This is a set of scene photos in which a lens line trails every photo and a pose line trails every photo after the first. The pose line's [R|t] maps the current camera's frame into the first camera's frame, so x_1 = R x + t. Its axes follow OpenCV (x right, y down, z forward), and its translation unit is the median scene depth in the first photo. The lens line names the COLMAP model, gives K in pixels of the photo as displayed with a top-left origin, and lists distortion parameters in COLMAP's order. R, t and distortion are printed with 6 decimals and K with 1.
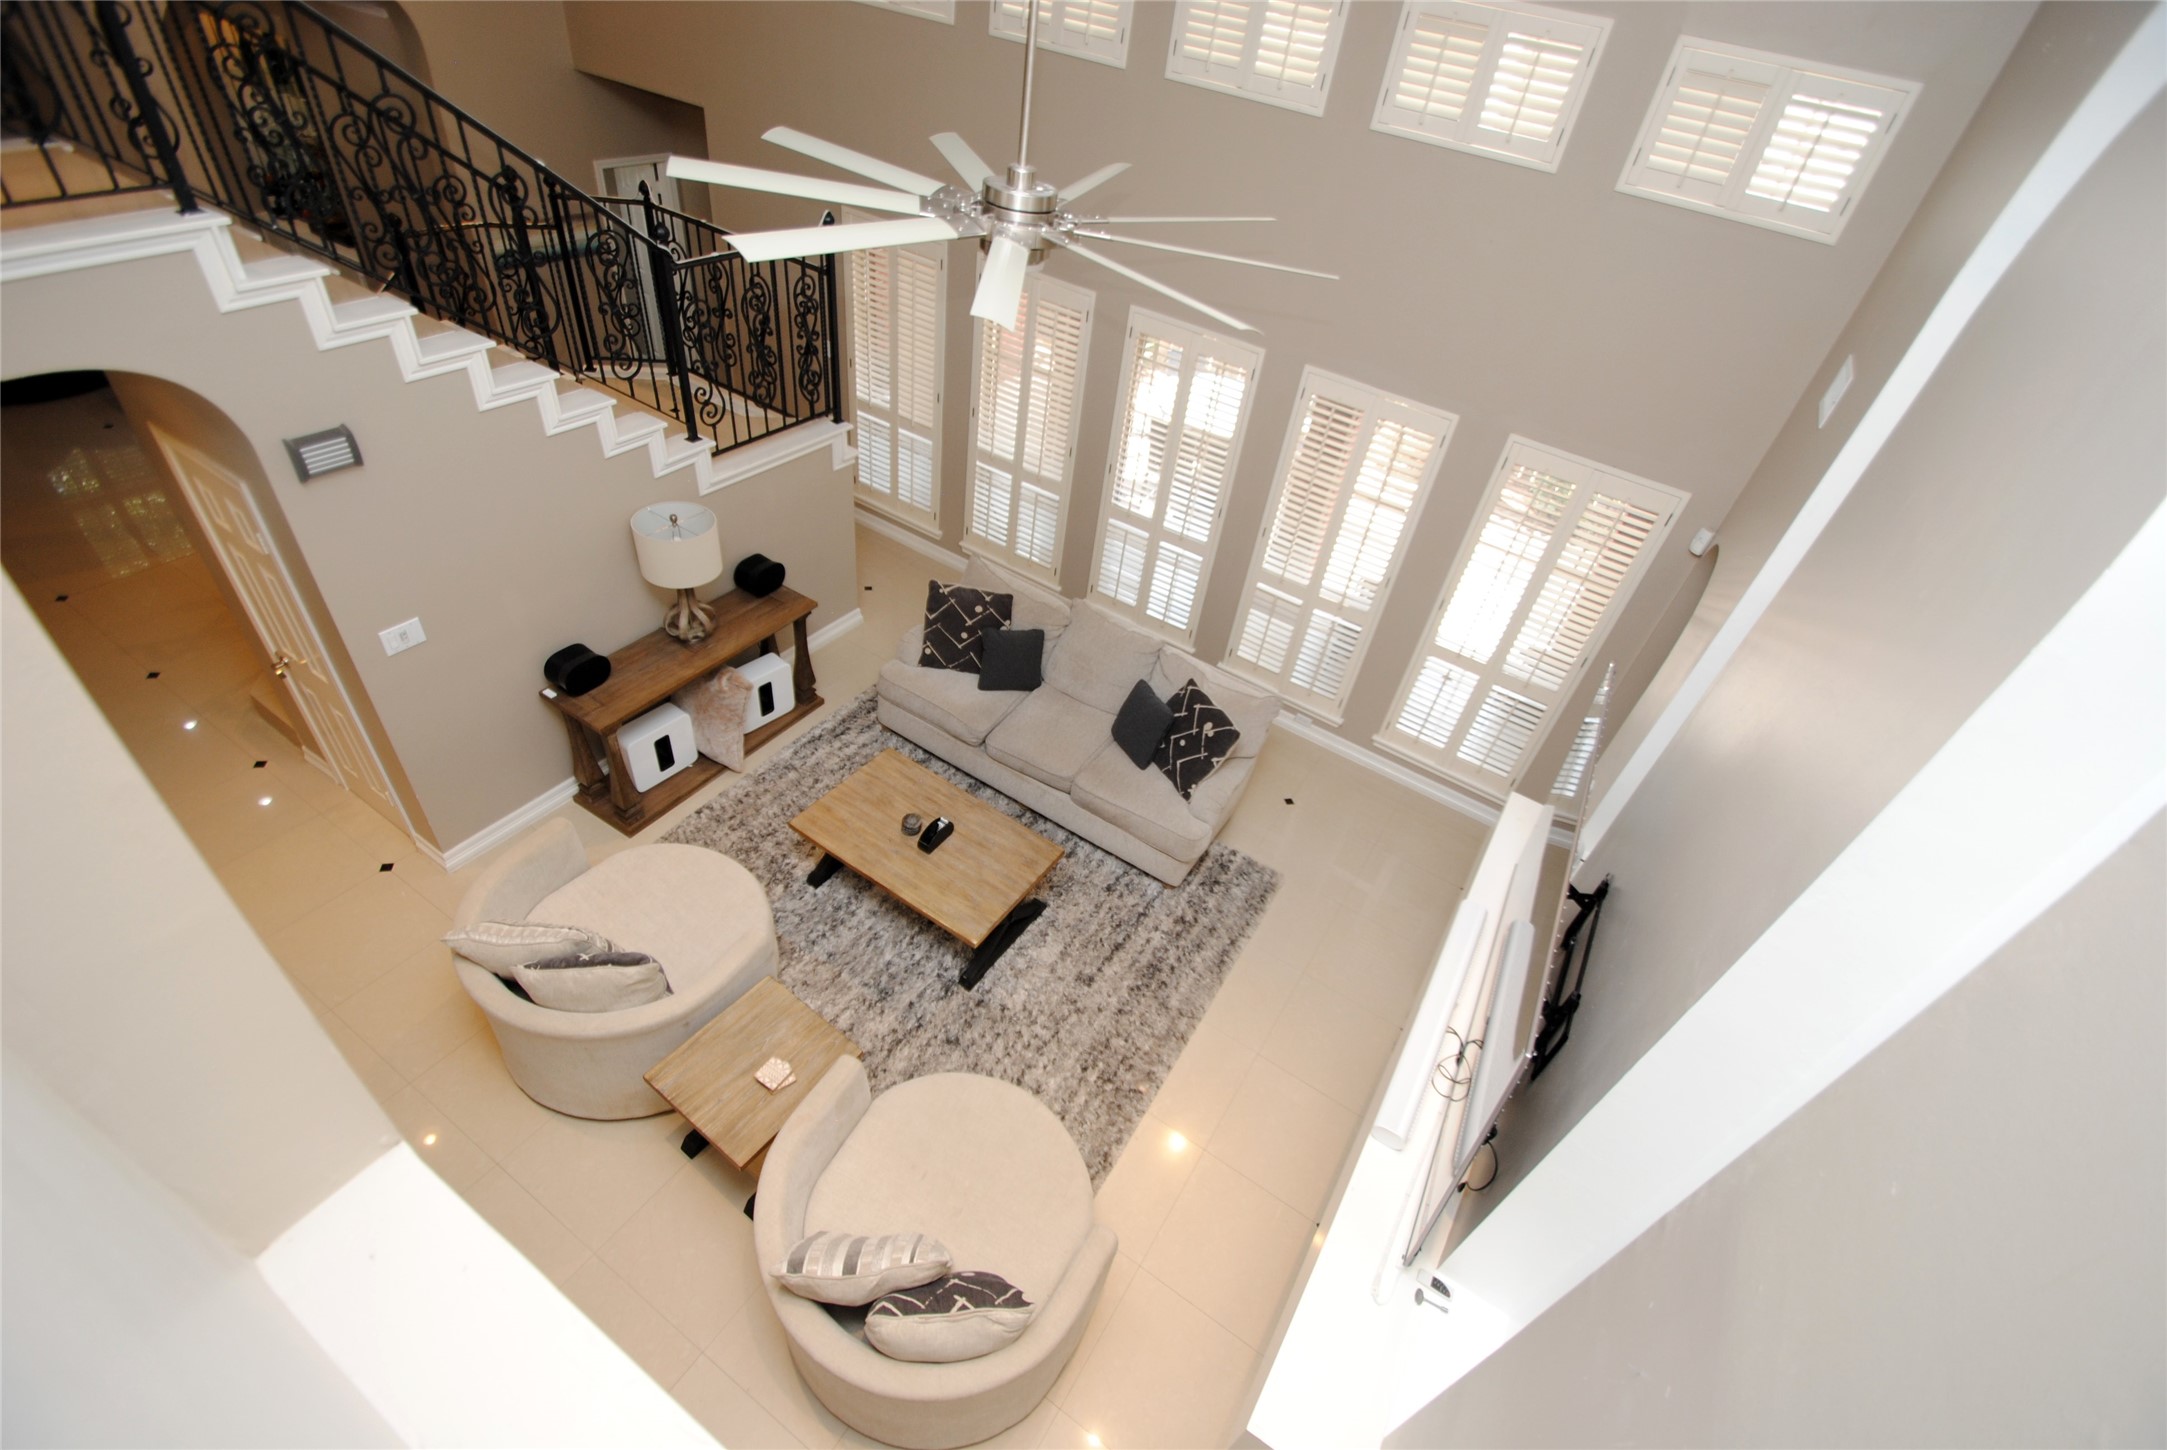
lens RADIAL K [[946.6, 0, 1098.6], [0, 946.6, 731.0], [0, 0, 1]] dist [0.009058, -0.013936]
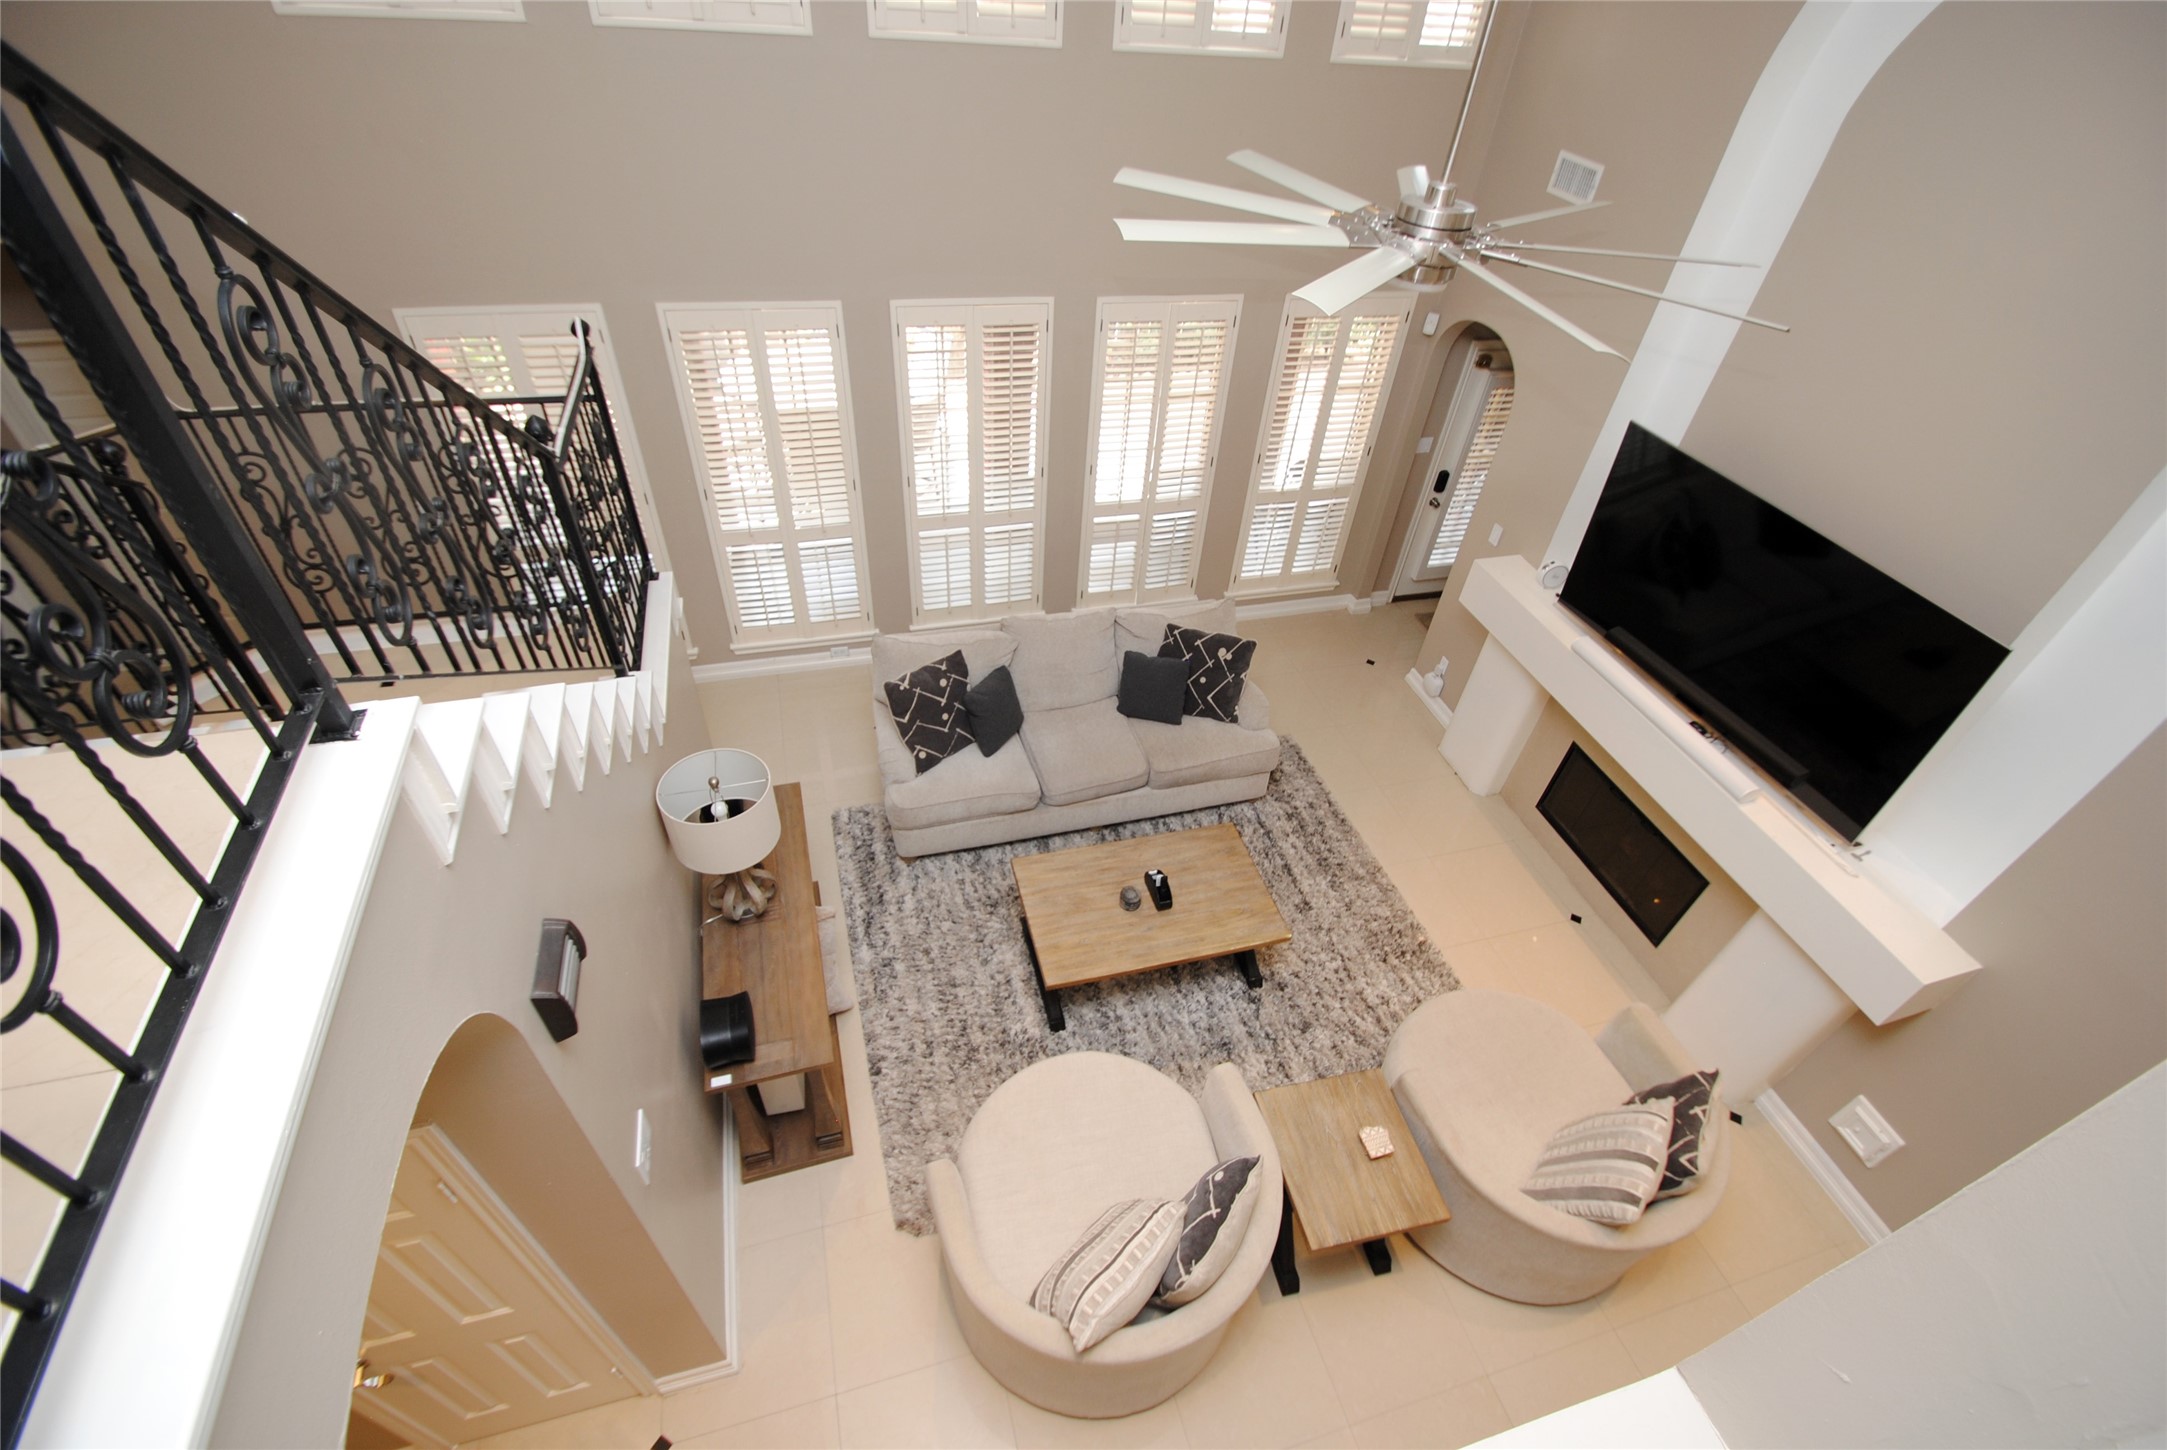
lens RADIAL K [[959.4, 0, 1083.5], [0, 959.4, 725.0], [0, 0, 1]] dist [0.022105, -0.016825]
pose [[0.665835, -0.555122, 0.498501, -0.519441], [0.500870, 0.827780, 0.252801, -0.262695], [-0.552985, 0.081361, 0.829209, 0.189549]]
